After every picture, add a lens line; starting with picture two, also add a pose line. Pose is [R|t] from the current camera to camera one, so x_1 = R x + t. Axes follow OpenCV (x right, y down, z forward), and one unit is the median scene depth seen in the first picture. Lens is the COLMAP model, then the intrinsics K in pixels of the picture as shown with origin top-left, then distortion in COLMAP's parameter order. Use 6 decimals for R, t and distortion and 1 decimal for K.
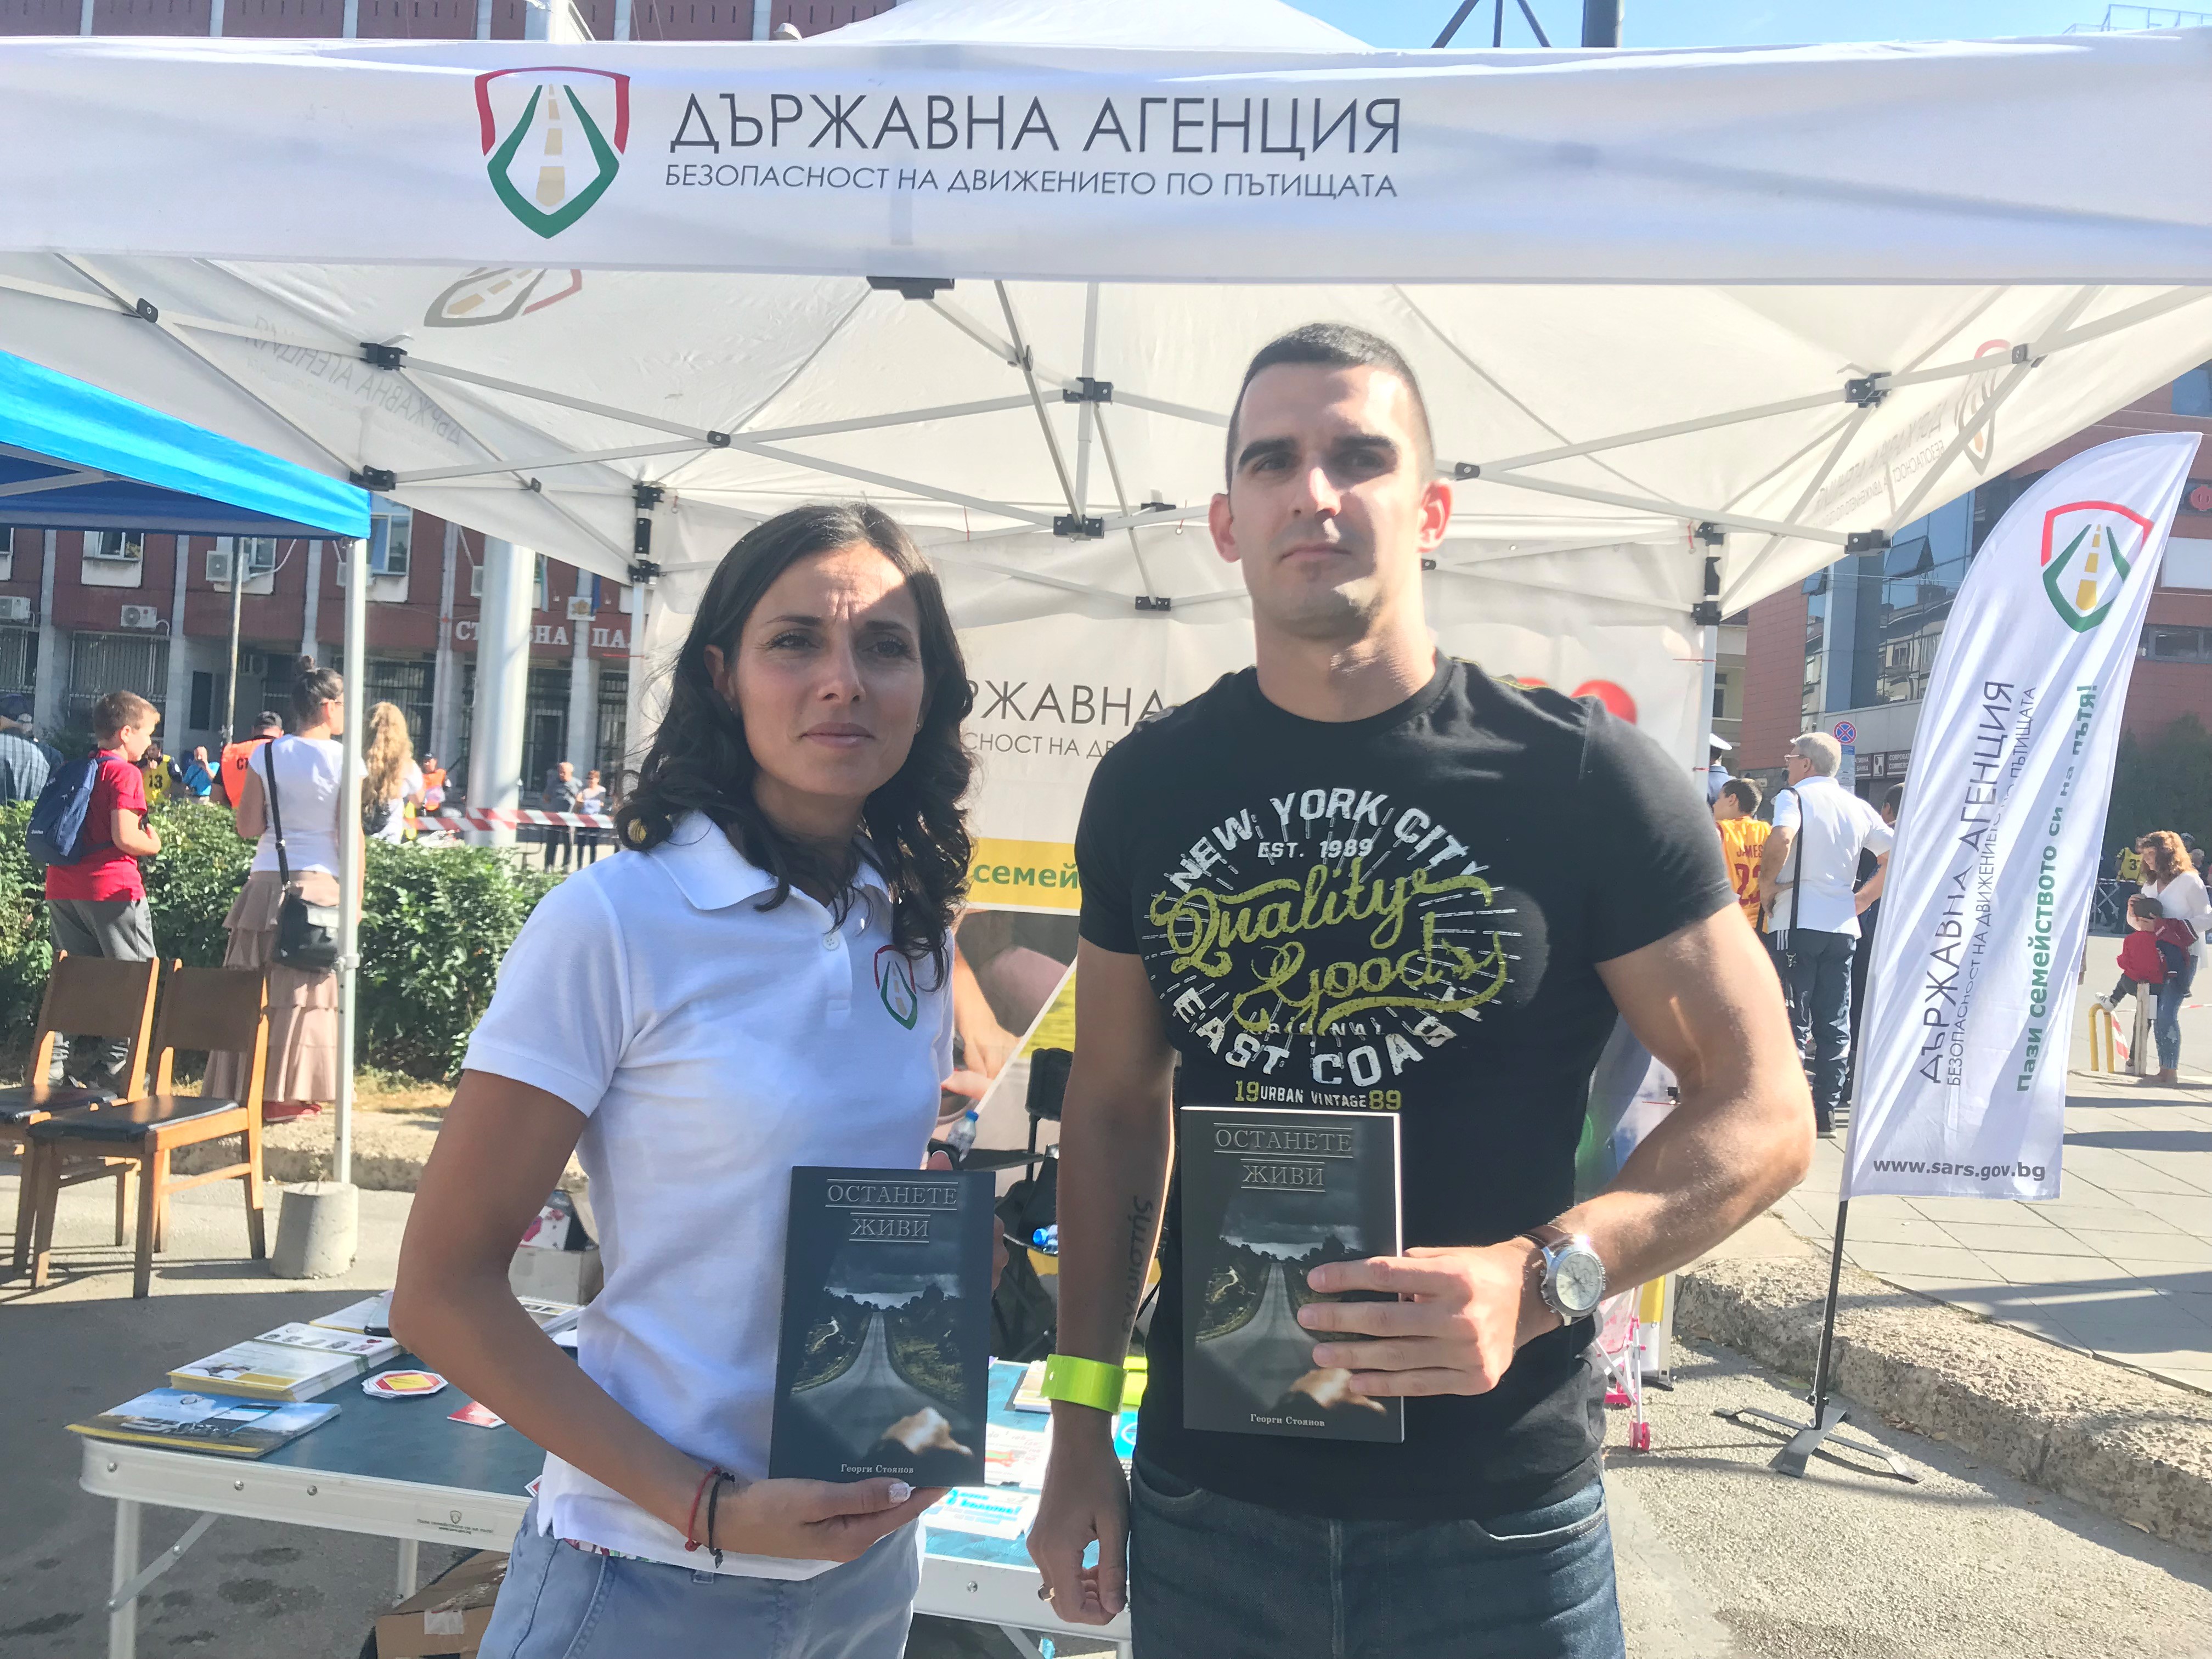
lens RADIAL K [[1874.0, 0, 1118.9], [0, 1874.0, 784.9], [0, 0, 1]] dist [0.032476, -0.054226]
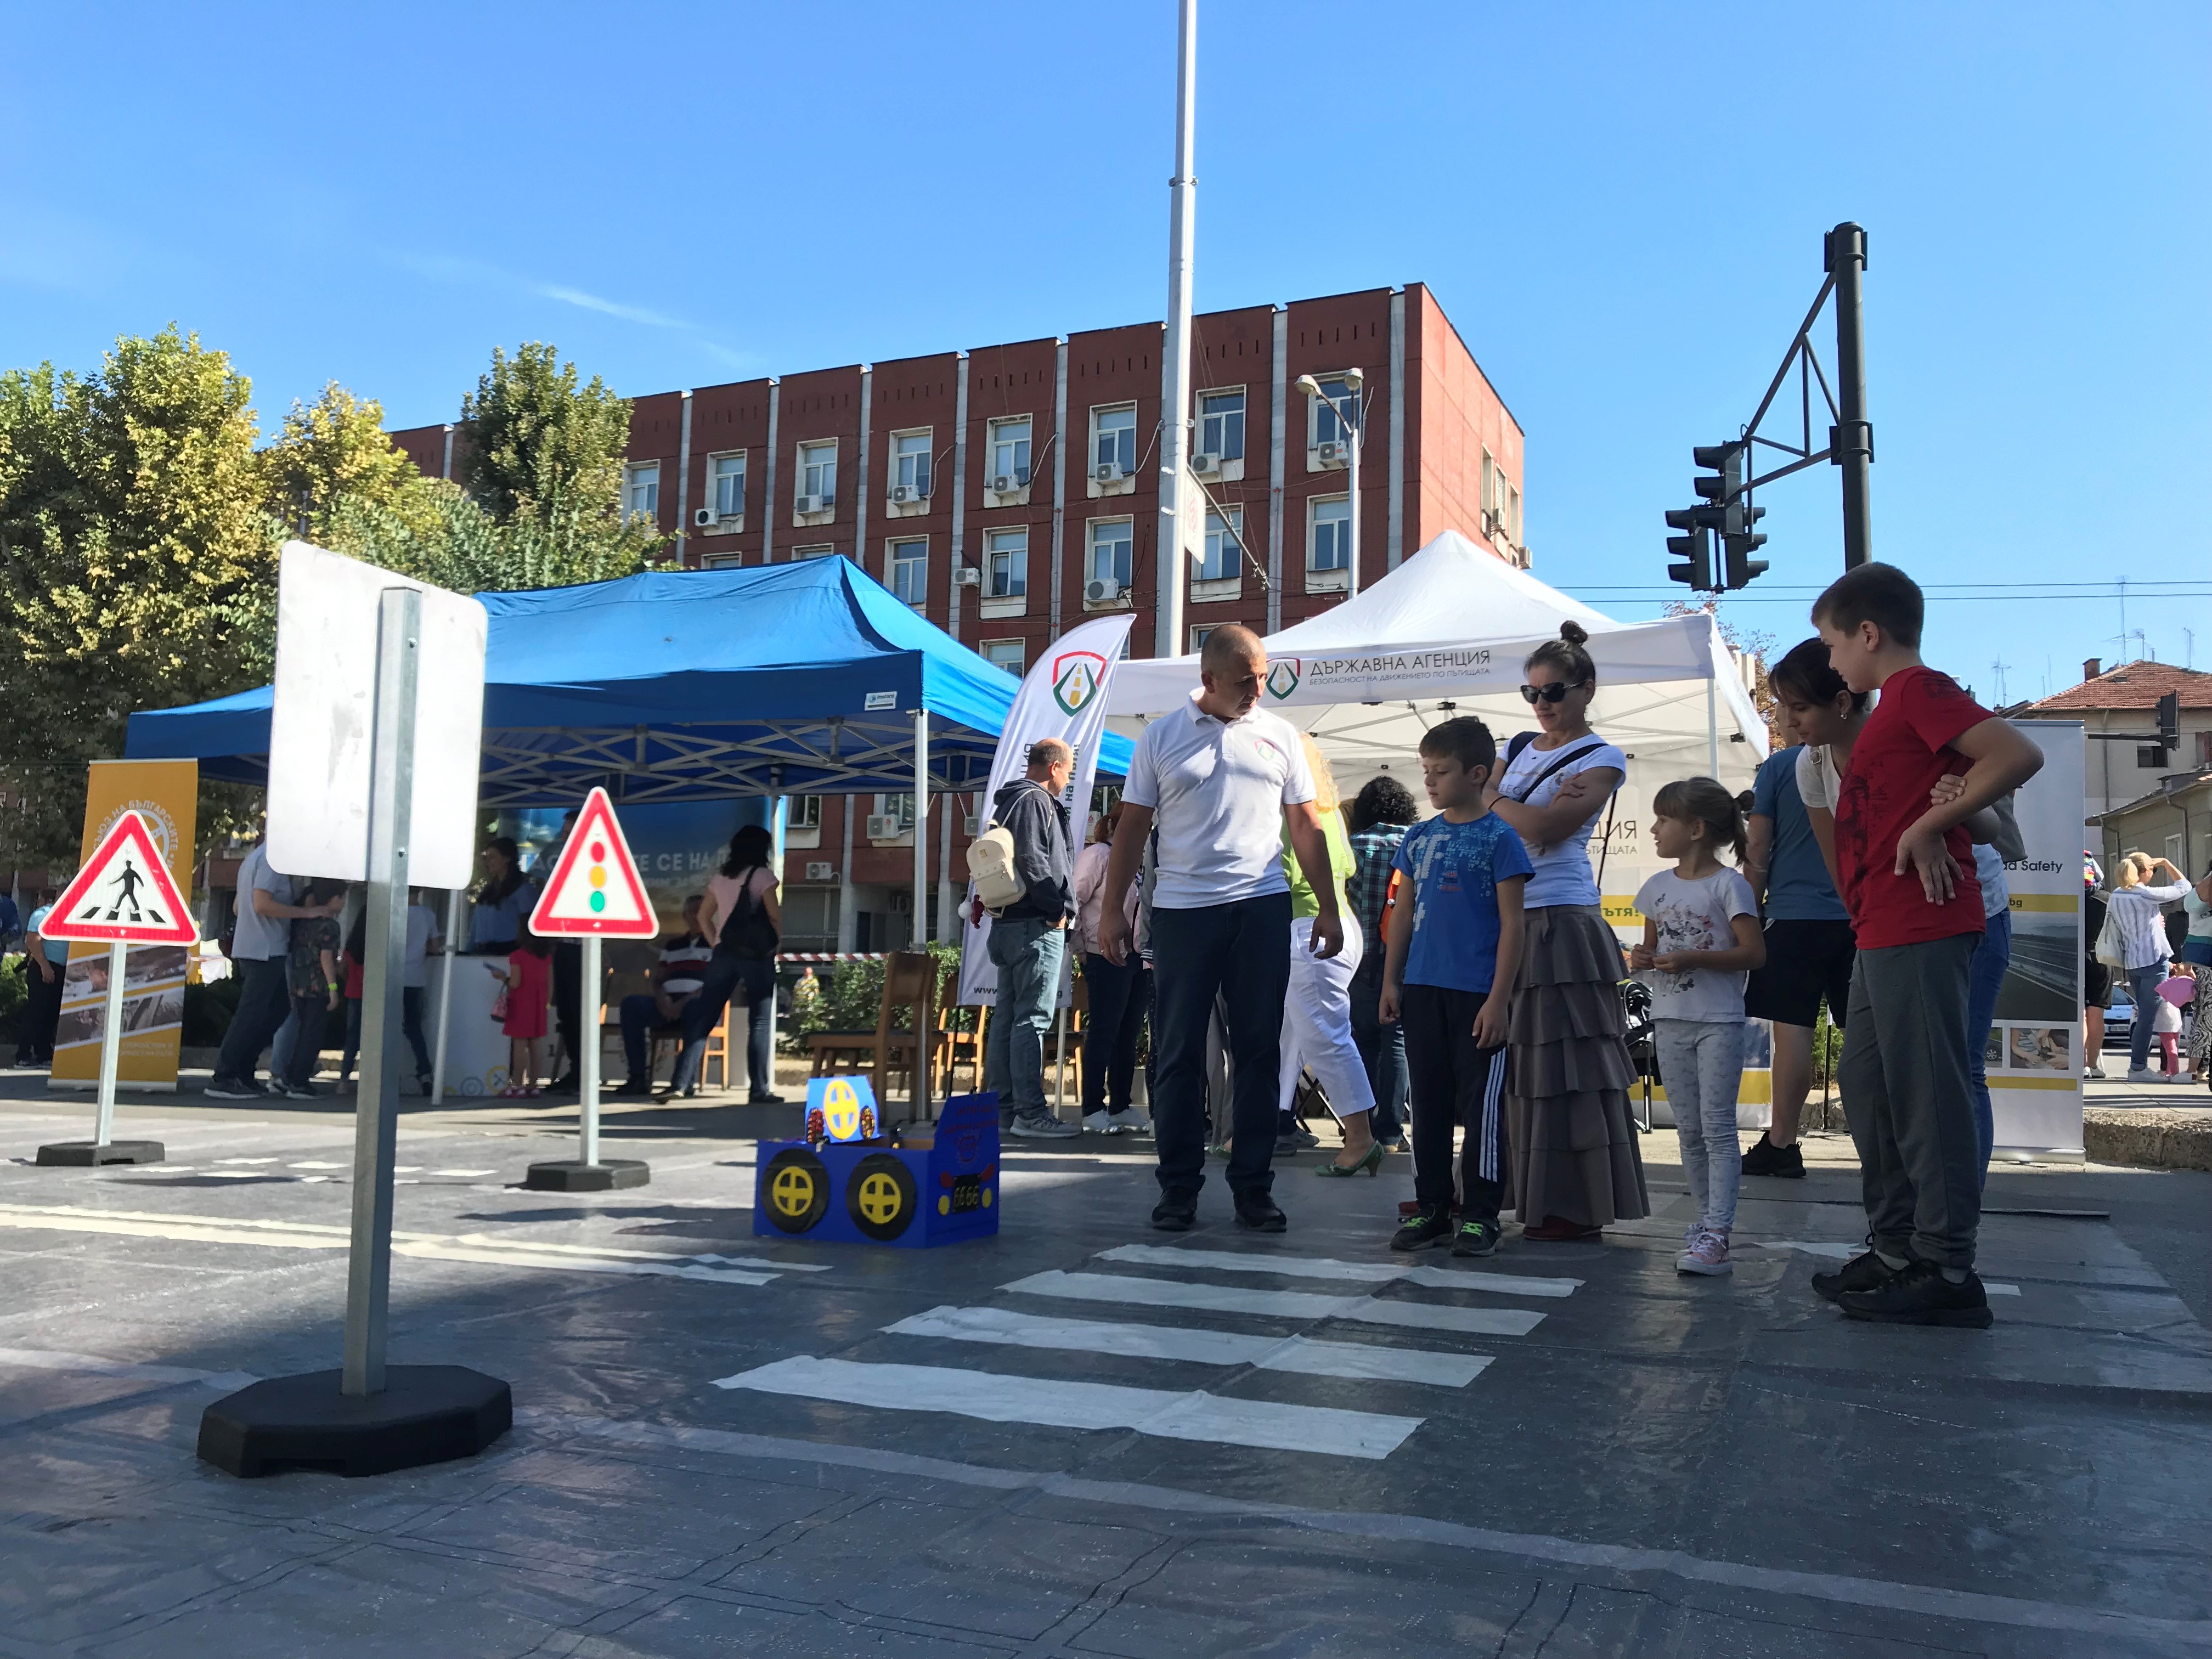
lens RADIAL K [[1874.0, 0, 1080.4], [0, 1874.0, 795.5], [0, 0, 1]] dist [0.032476, -0.054226]
pose [[0.952865, -0.078158, -0.293153, 0.454456], [0.044551, 0.991819, -0.119624, 0.382075], [0.300104, 0.100926, 0.948552, -2.974453]]
